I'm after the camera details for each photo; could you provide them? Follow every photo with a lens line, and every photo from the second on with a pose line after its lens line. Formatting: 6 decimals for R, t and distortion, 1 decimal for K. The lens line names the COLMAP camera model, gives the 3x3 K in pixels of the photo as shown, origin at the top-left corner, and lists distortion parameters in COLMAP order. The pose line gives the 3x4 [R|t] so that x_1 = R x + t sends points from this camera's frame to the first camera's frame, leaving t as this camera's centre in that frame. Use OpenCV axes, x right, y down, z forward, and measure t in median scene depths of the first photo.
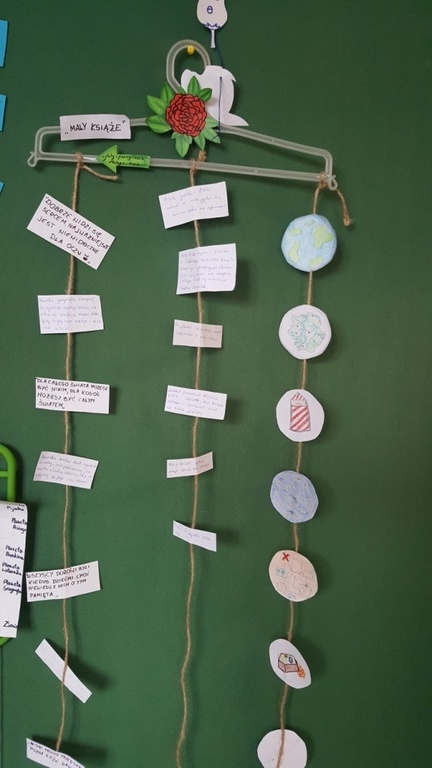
lens RADIAL K [[568.9, 0, 199.1], [0, 568.9, 384.7], [0, 0, 1]] dist [0.131267, -0.221634]
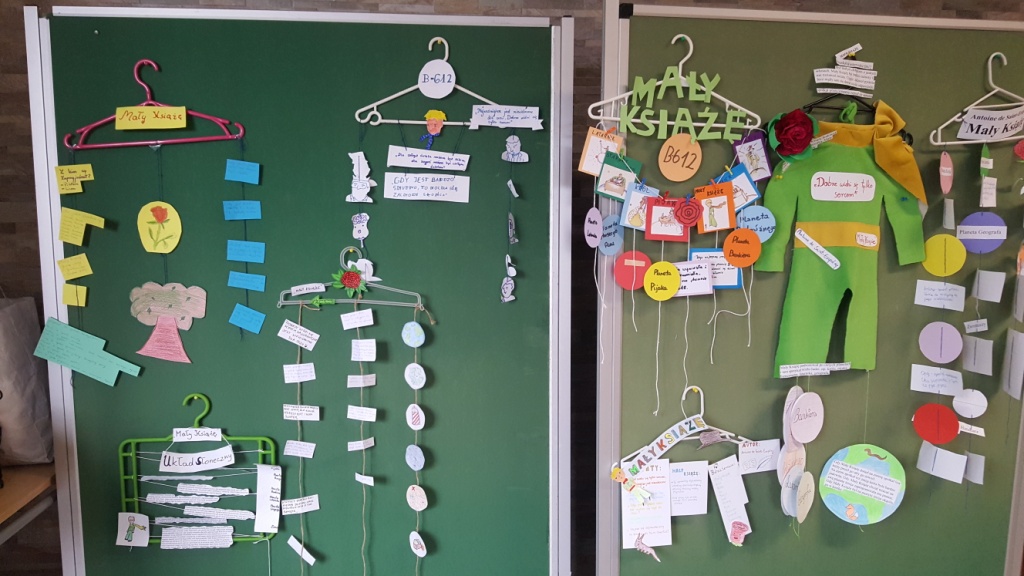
lens RADIAL K [[758.5, 0, 500.0], [0, 758.5, 311.7], [0, 0, 1]] dist [0.131267, -0.221634]
pose [[0.998753, -0.037638, -0.032811, 0.589973], [0.036975, 0.999104, -0.020591, -0.257242], [0.033557, 0.019352, 0.999249, -1.714748]]
